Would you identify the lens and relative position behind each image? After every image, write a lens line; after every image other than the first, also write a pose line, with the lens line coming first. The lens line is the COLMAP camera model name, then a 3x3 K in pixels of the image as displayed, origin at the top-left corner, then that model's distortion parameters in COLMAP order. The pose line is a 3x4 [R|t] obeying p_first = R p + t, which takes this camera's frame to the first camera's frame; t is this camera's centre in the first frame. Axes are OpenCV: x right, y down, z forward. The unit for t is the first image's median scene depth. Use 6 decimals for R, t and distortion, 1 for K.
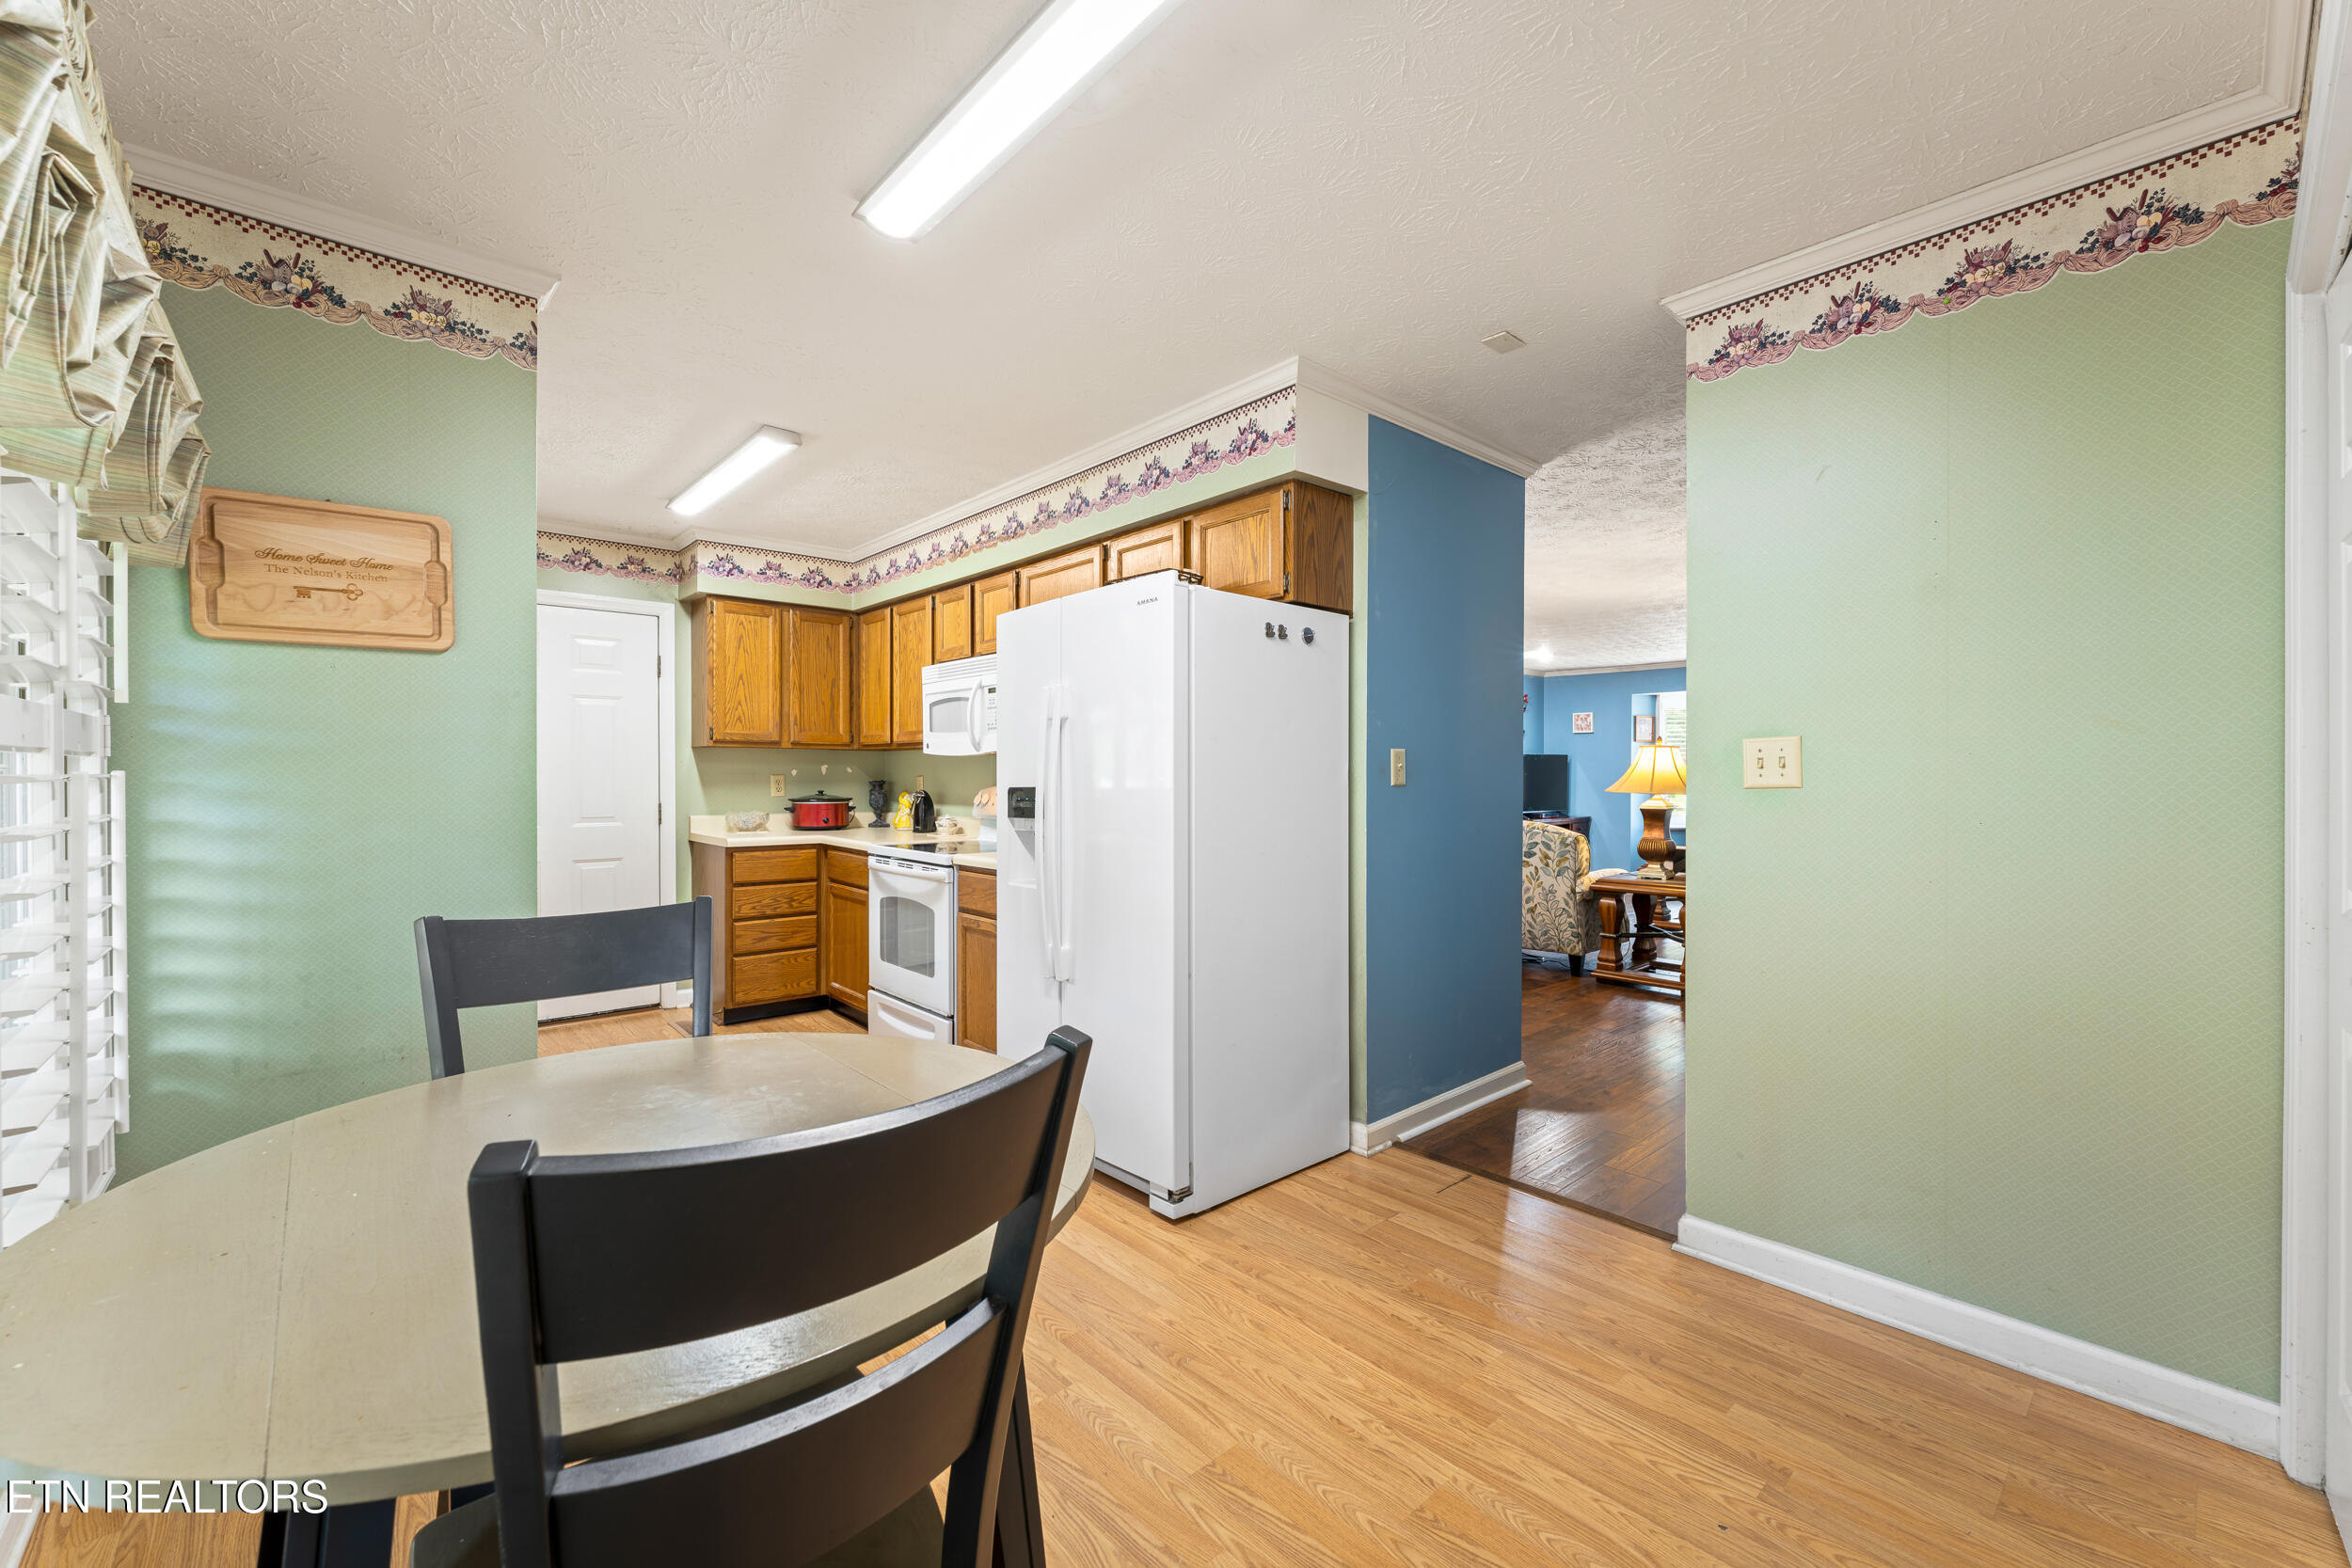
lens RADIAL K [[944.8, 0, 1176.0], [0, 944.8, 784.0], [0, 0, 1]] dist [-0.001098, -0.000073]
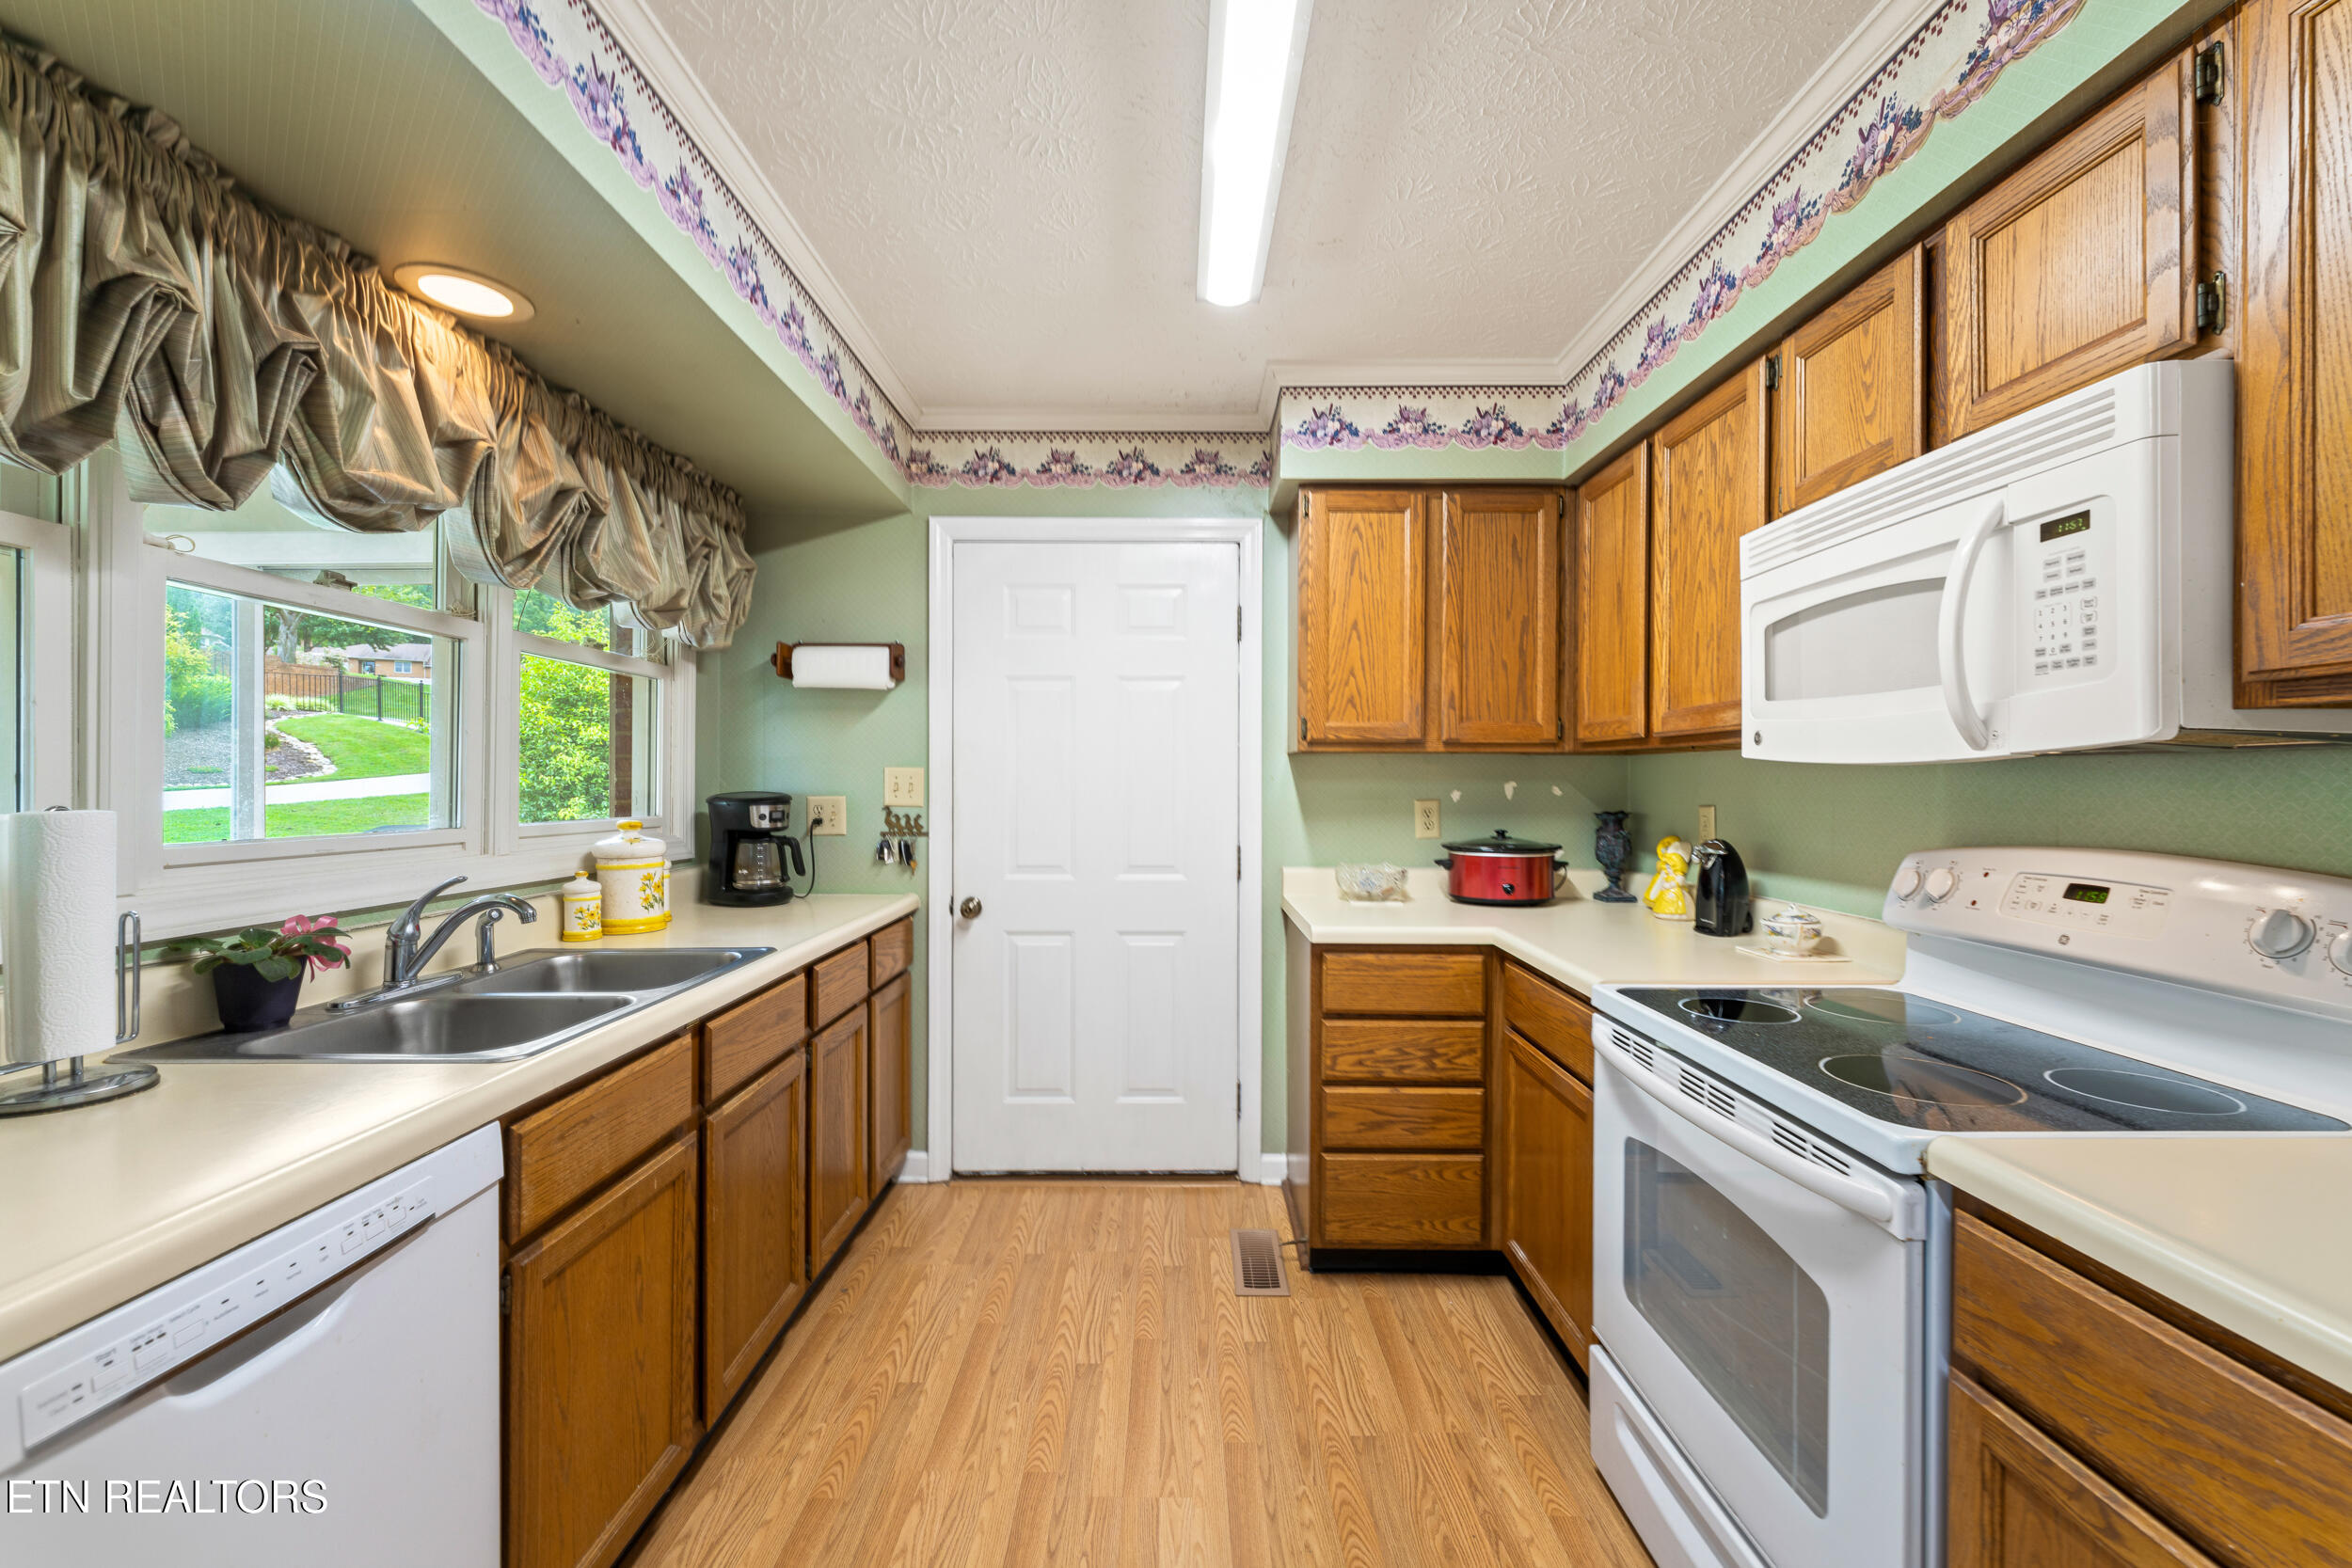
lens RADIAL K [[931.1, 0, 1164.7], [0, 931.1, 782.6], [0, 0, 1]] dist [-0.000535, -0.000105]
pose [[0.734892, 0.003041, -0.678177, -0.179416], [-0.008481, 0.999953, -0.004706, -0.018242], [0.678131, 0.009210, 0.734883, 0.547330]]
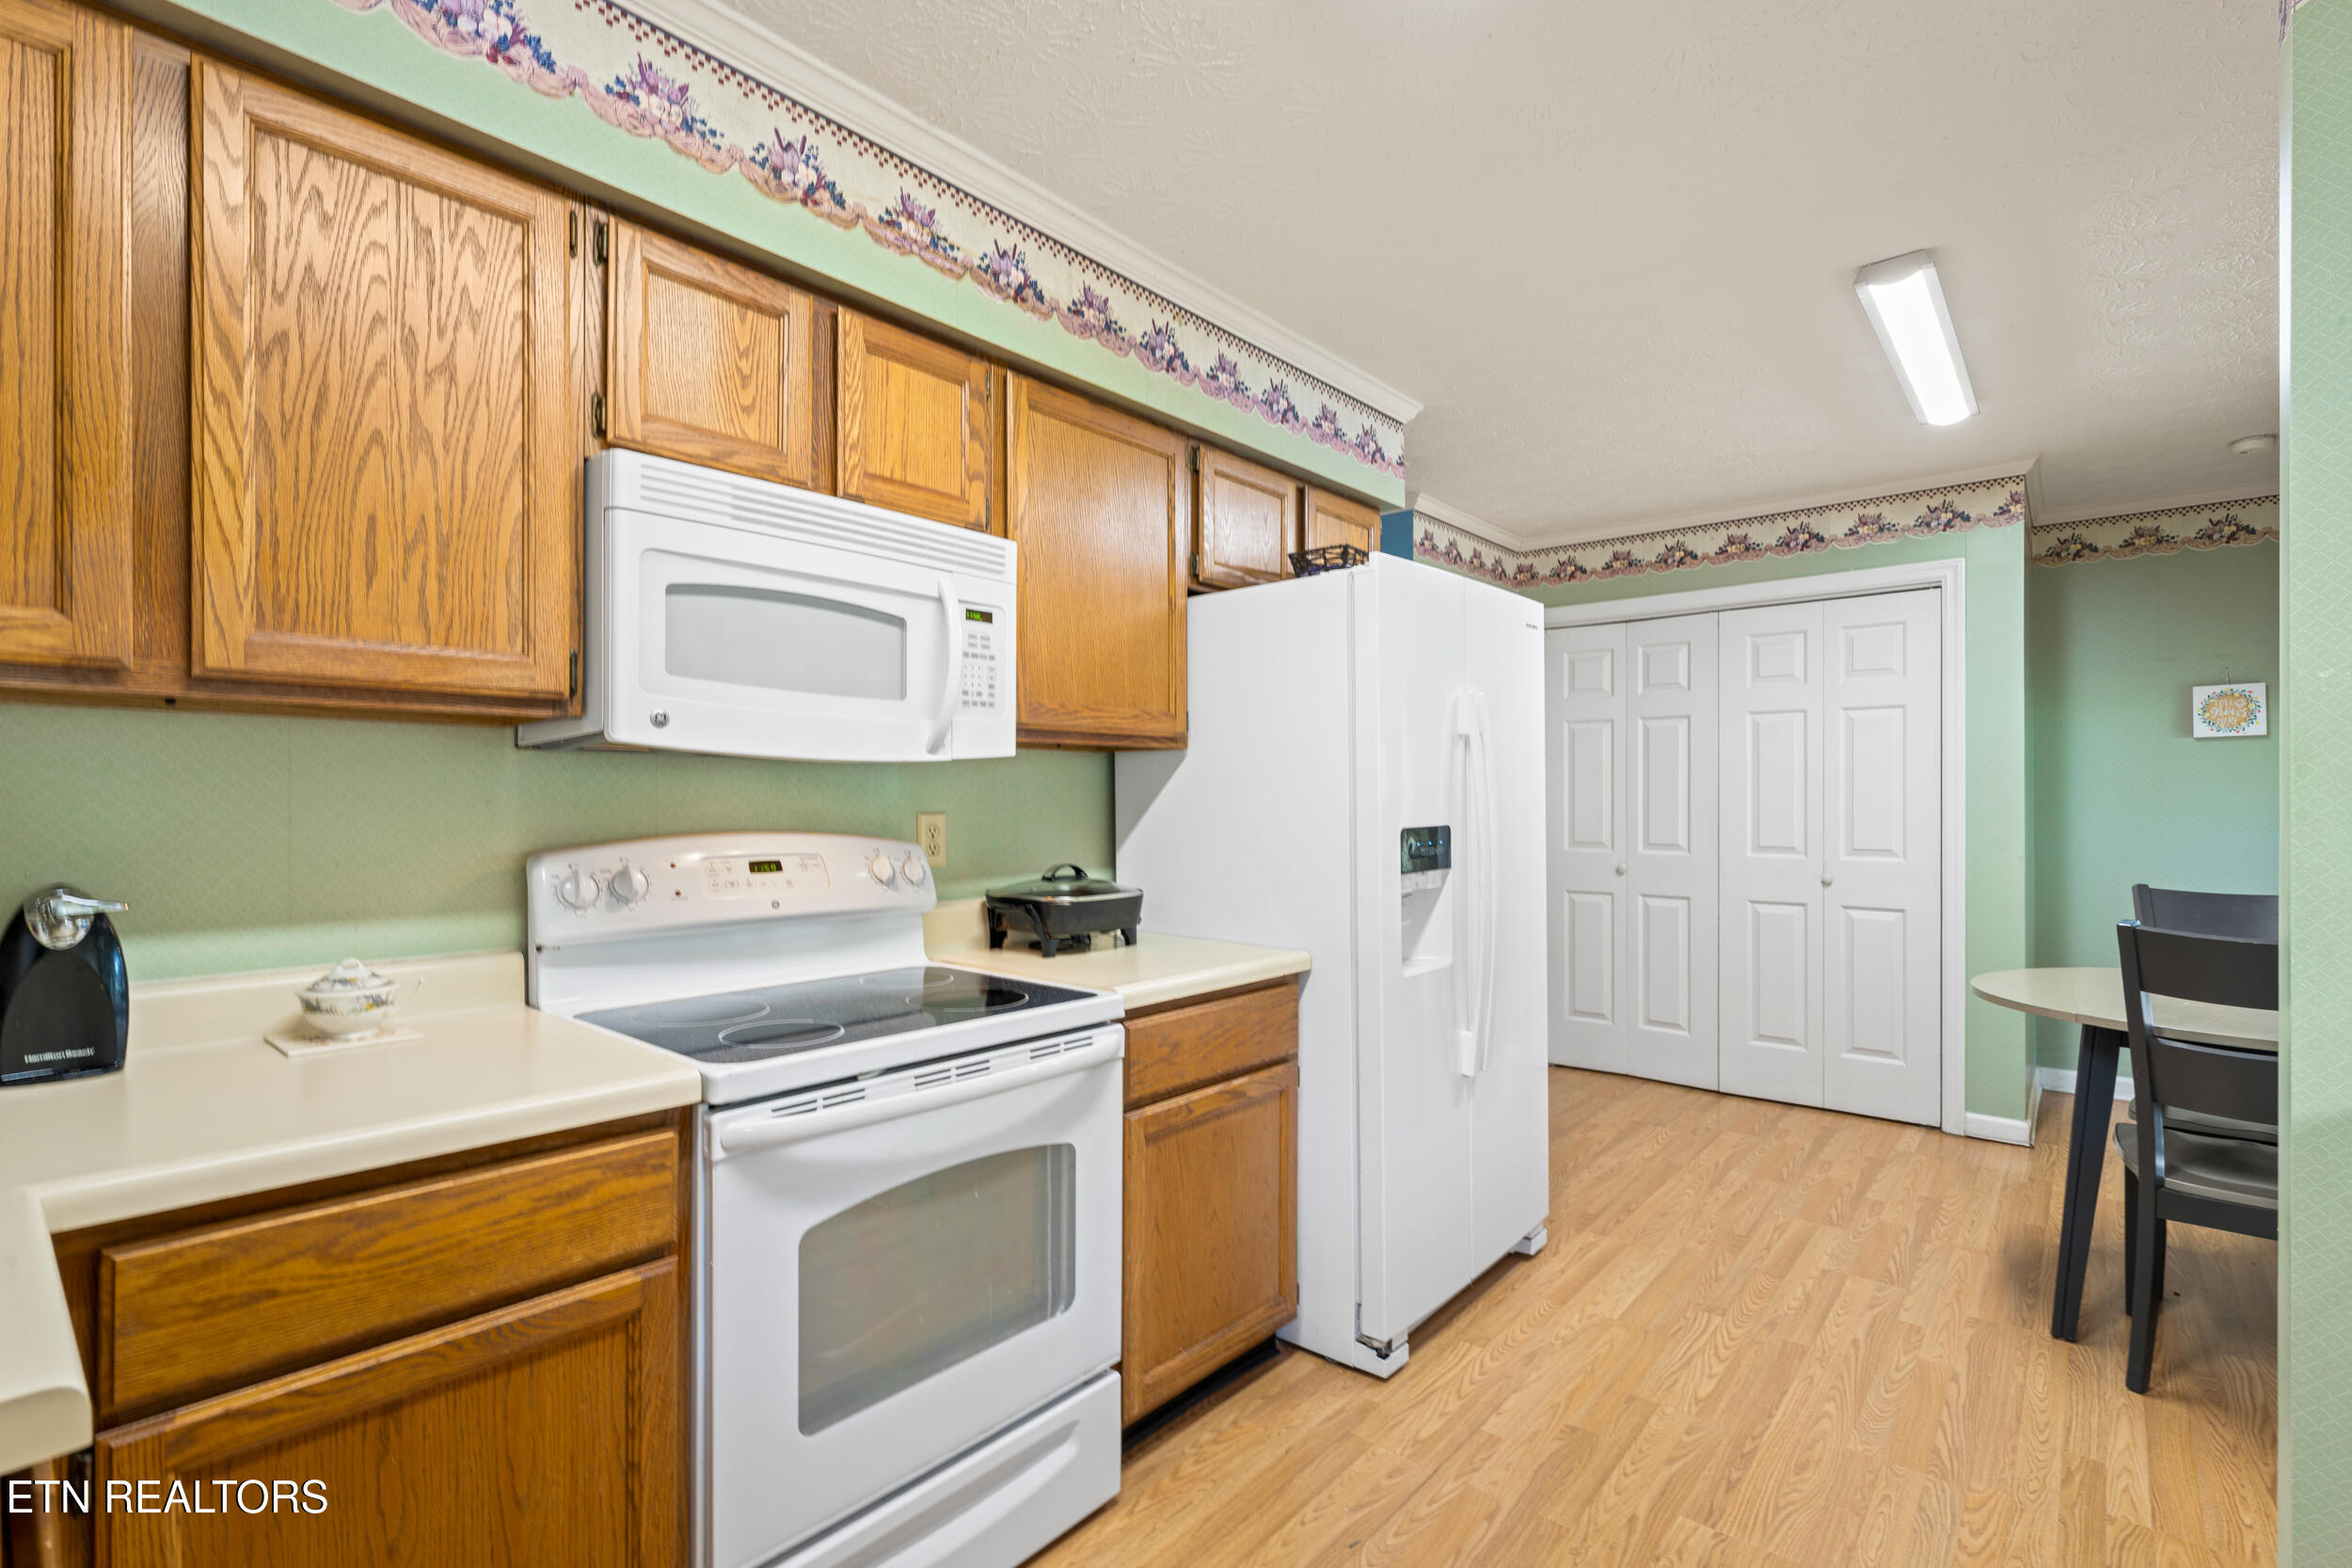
lens RADIAL K [[1052.6, 0, 1173.0], [0, 1052.6, 804.4], [0, 0, 1]] dist [0.000382, -0.000020]
pose [[-0.114311, -0.006588, 0.993423, -0.604115], [0.008767, 0.999932, 0.007640, -0.013745], [-0.993406, 0.009582, -0.114246, 0.851421]]
